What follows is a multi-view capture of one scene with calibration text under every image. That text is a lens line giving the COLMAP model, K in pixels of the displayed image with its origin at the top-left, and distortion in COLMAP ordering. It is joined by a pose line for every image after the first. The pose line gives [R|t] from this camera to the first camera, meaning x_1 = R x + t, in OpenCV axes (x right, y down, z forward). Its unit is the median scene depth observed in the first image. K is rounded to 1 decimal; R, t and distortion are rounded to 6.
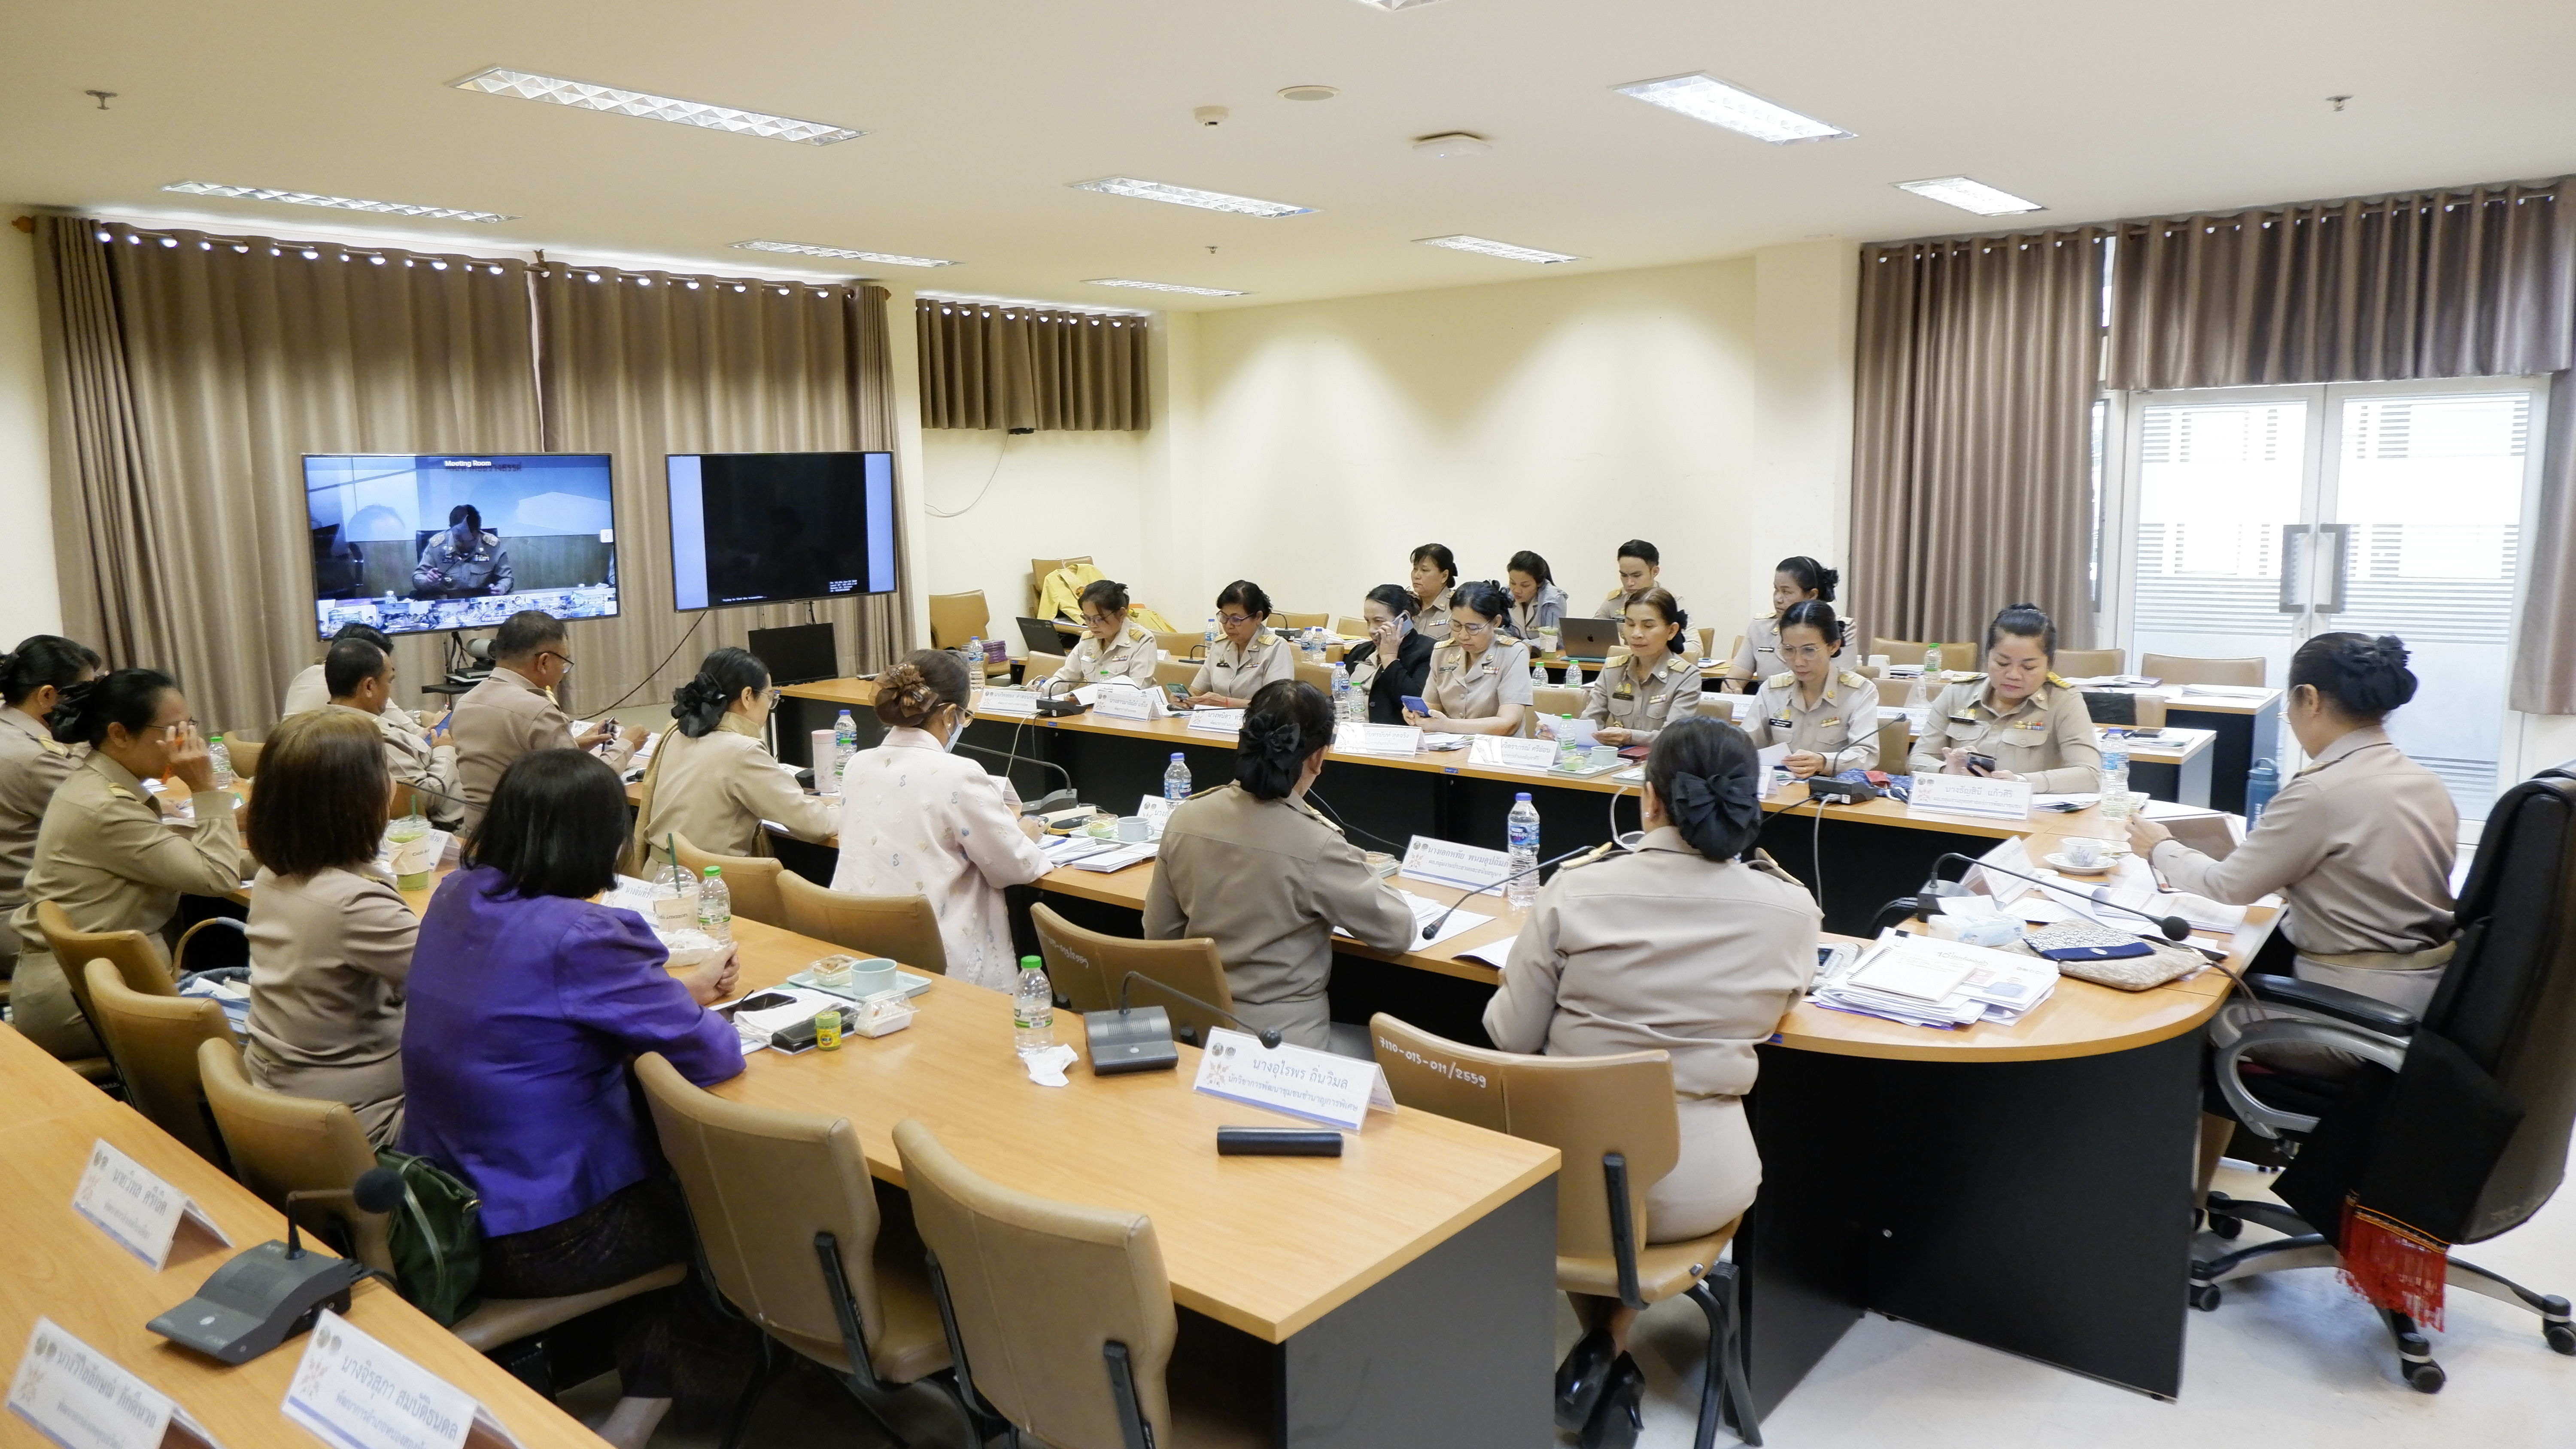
lens RADIAL K [[1678.5, 0, 1291.3], [0, 1678.5, 718.6], [0, 0, 1]] dist [-0.029158, 0.006179]
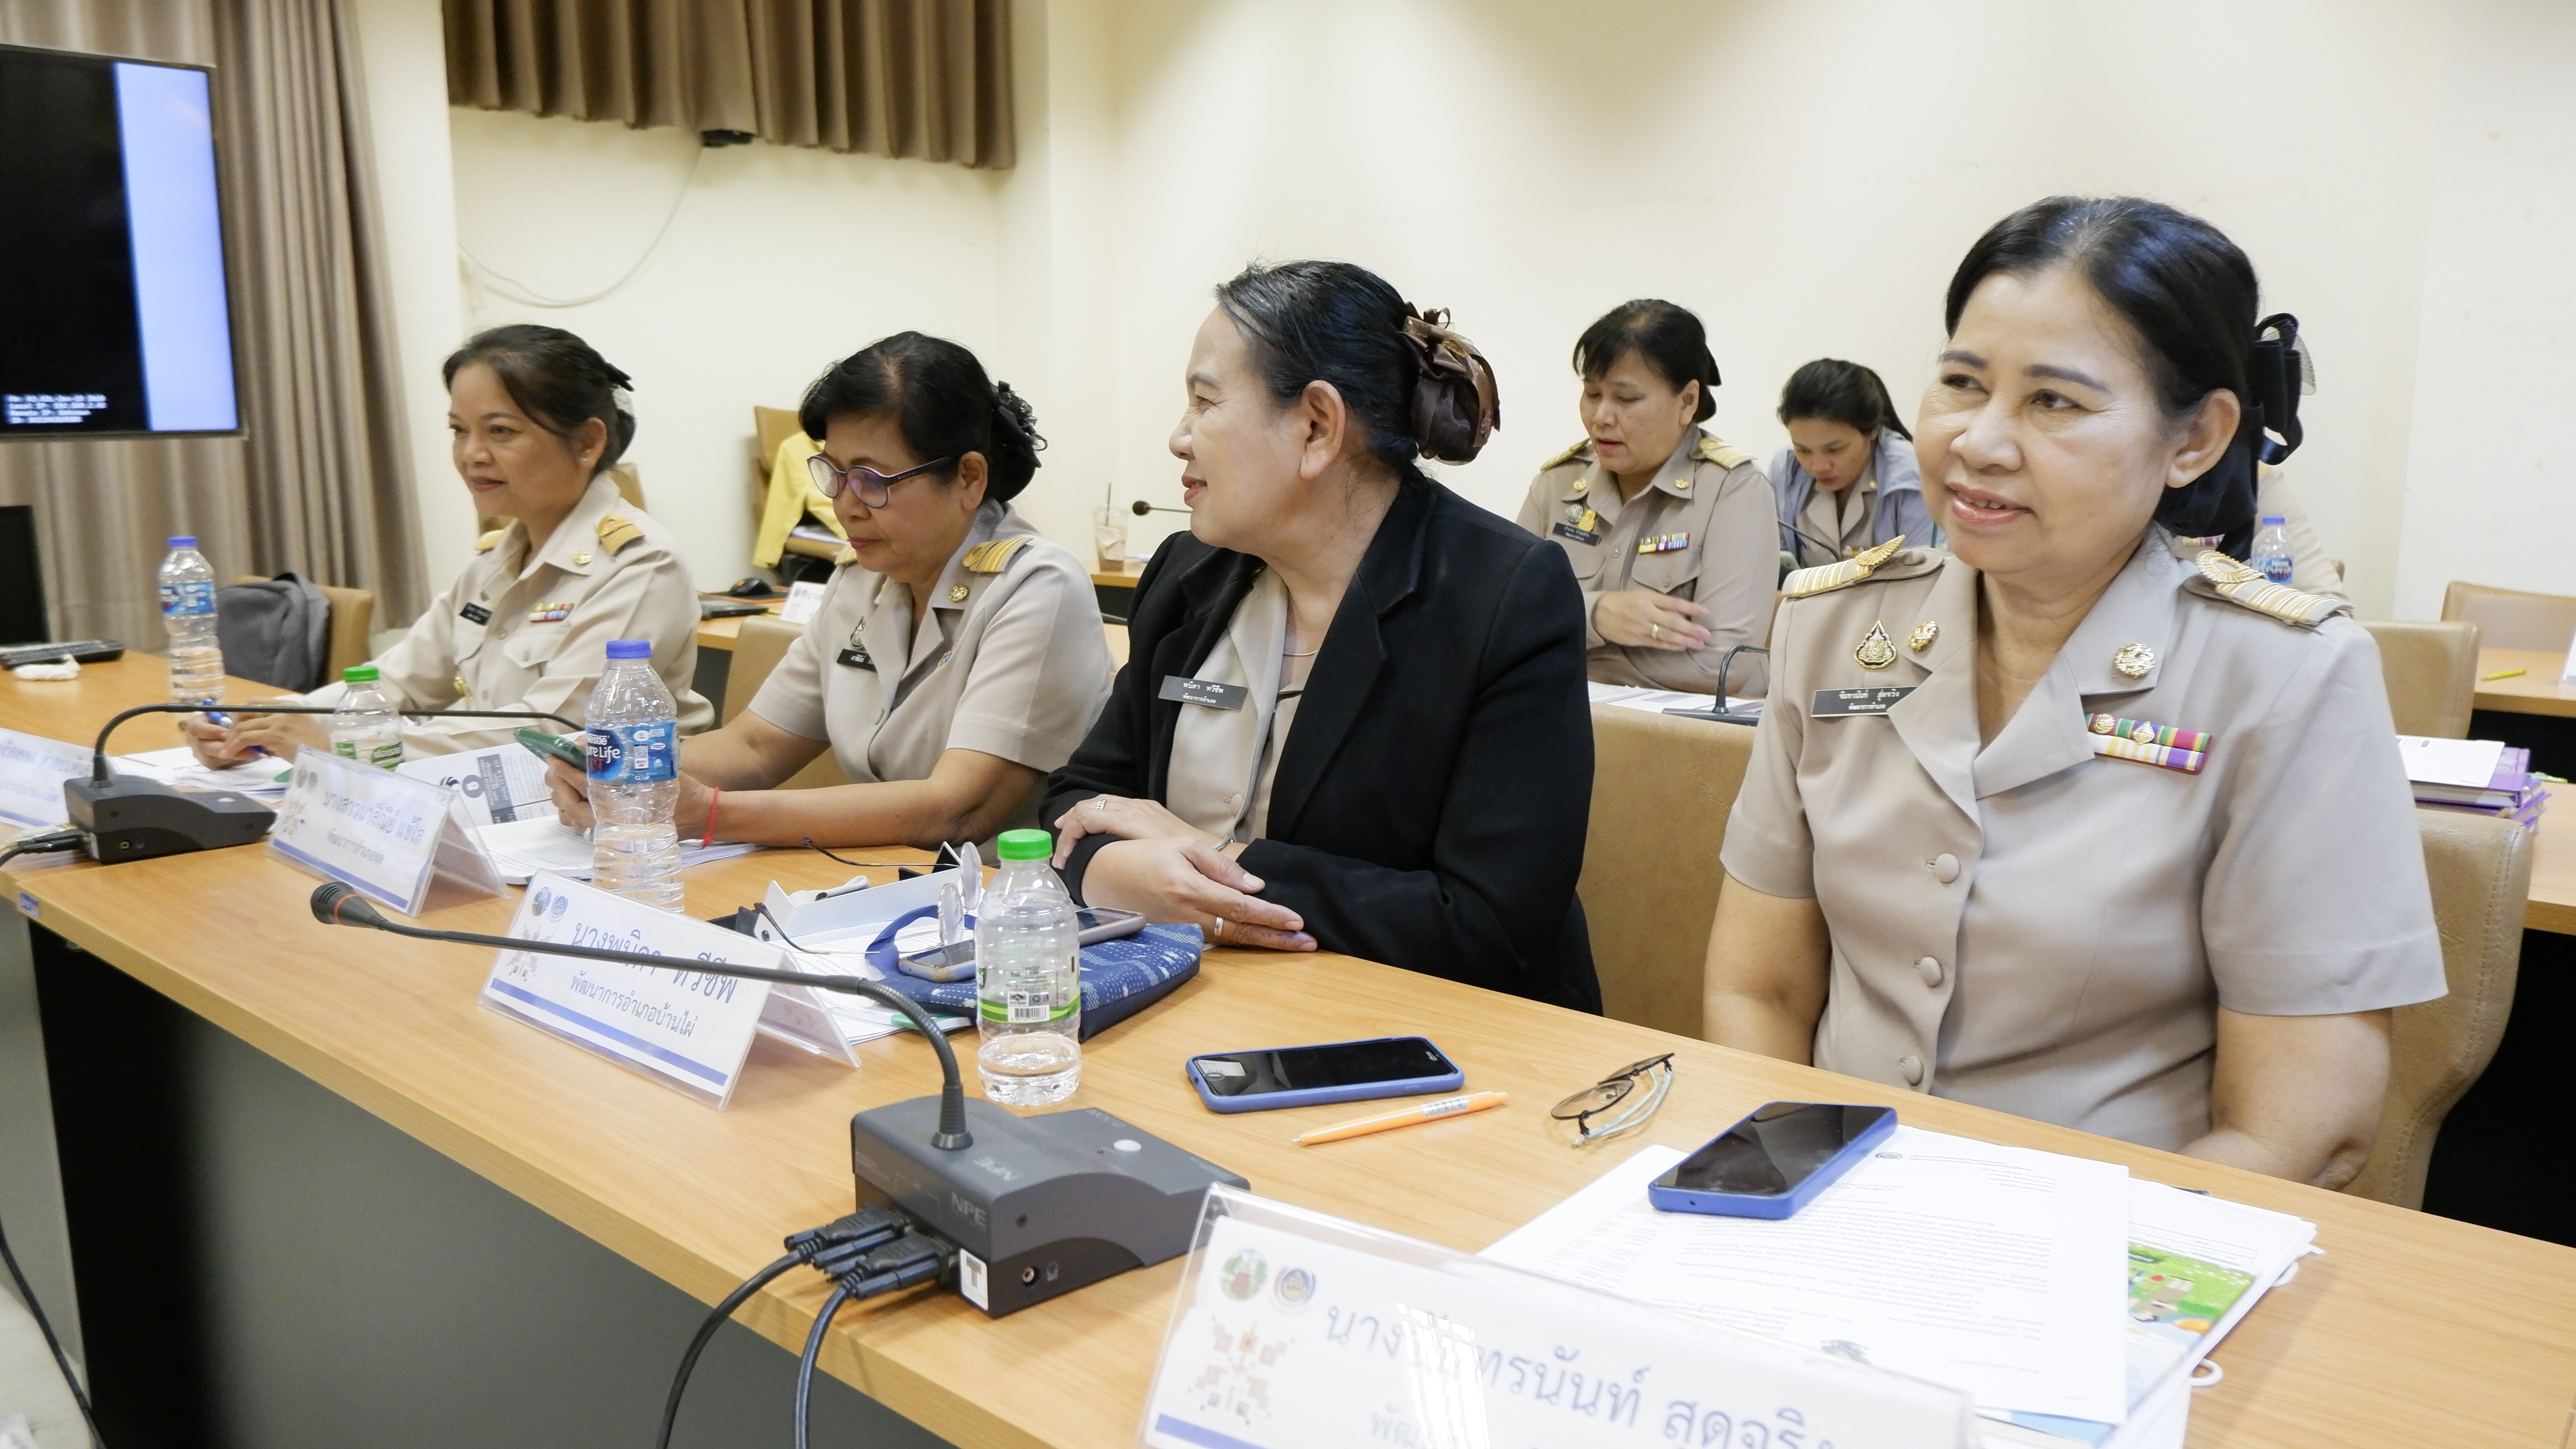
lens RADIAL K [[1934.6, 0, 1285.1], [0, 1934.6, 714.7], [0, 0, 1]] dist [-0.007454, -0.000279]
pose [[0.999604, 0.018430, -0.021243, 0.017092], [-0.018000, 0.999633, 0.020238, -0.019029], [0.021609, -0.019848, 0.999569, 0.449108]]
